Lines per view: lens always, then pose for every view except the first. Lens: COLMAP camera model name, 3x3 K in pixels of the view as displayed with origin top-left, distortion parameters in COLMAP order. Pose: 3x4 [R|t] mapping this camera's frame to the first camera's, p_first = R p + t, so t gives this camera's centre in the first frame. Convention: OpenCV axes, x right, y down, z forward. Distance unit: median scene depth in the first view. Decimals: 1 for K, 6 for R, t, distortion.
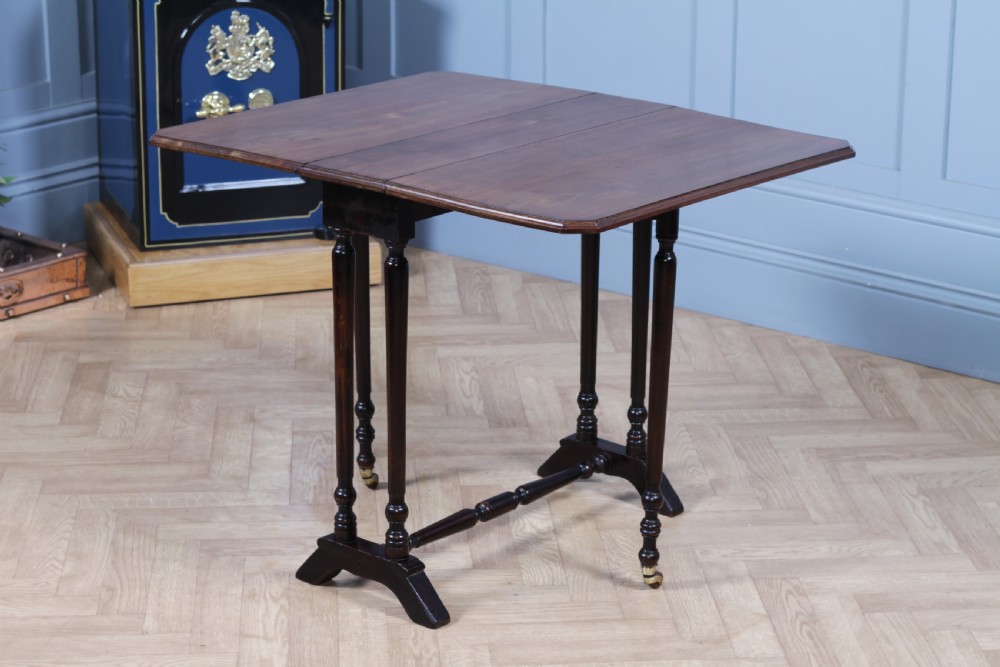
lens RADIAL K [[2395.3, 0, 500.0], [0, 2395.3, 333.5], [0, 0, 1]] dist [-0.073554, -0.288865]
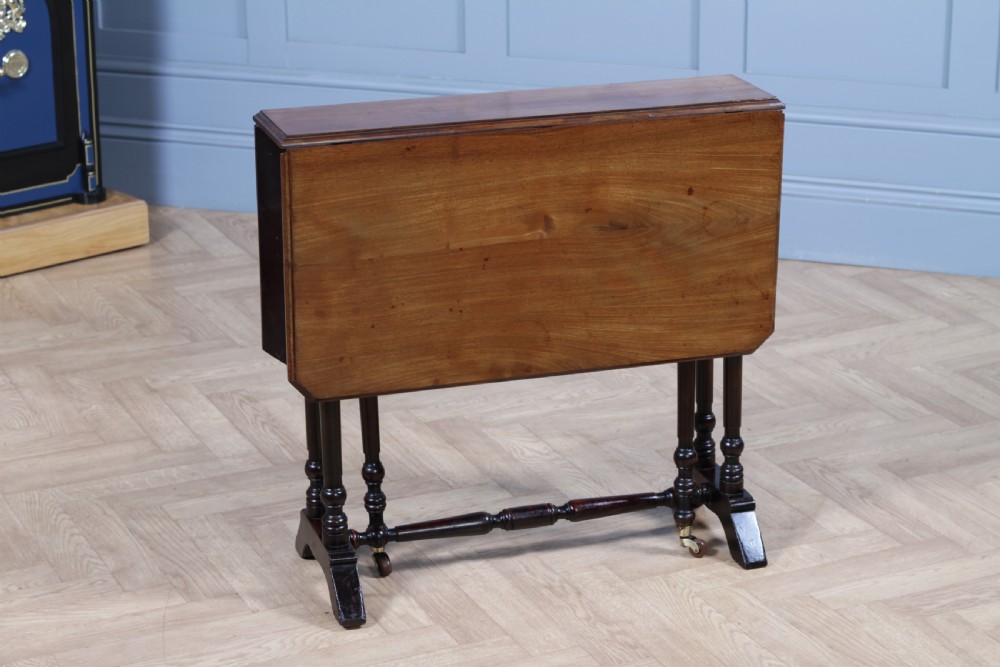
lens RADIAL K [[2386.4, 0, 500.0], [0, 2386.4, 333.5], [0, 0, 1]] dist [-0.070117, -0.312463]
pose [[0.933983, -0.127787, 0.333686, -0.303285], [0.121414, 0.991797, 0.039977, -0.007576], [-0.336058, 0.003176, 0.941836, 0.070842]]
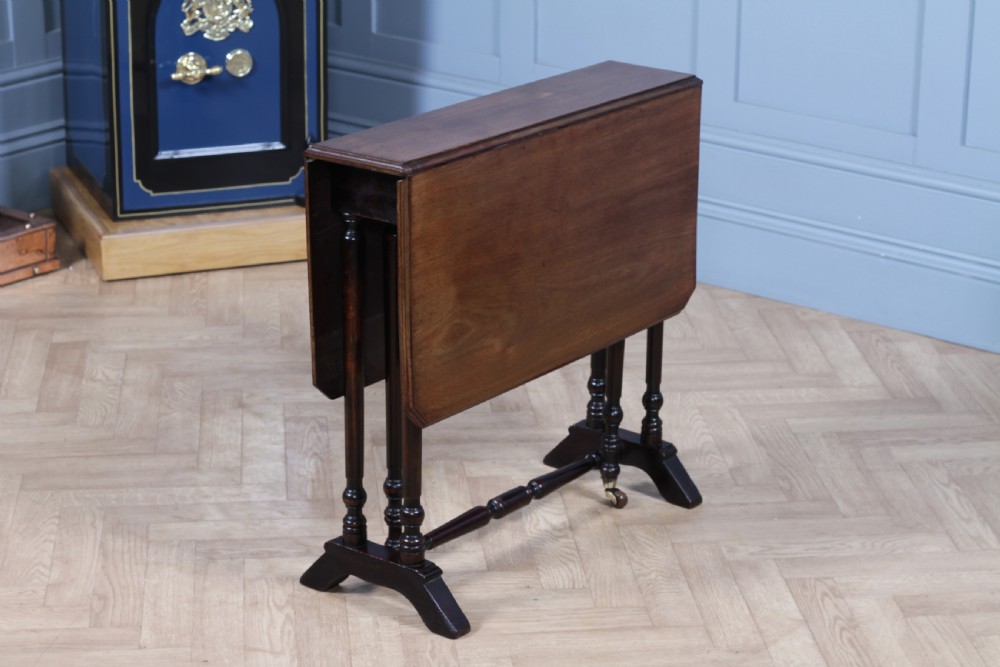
lens RADIAL K [[2395.3, 0, 500.0], [0, 2395.3, 333.5], [0, 0, 1]] dist [-0.073554, -0.288865]
pose [[0.999587, -0.006208, 0.028054, -0.029133], [0.005416, 0.999587, 0.028222, -0.019387], [-0.028217, -0.028059, 0.999208, 0.056574]]
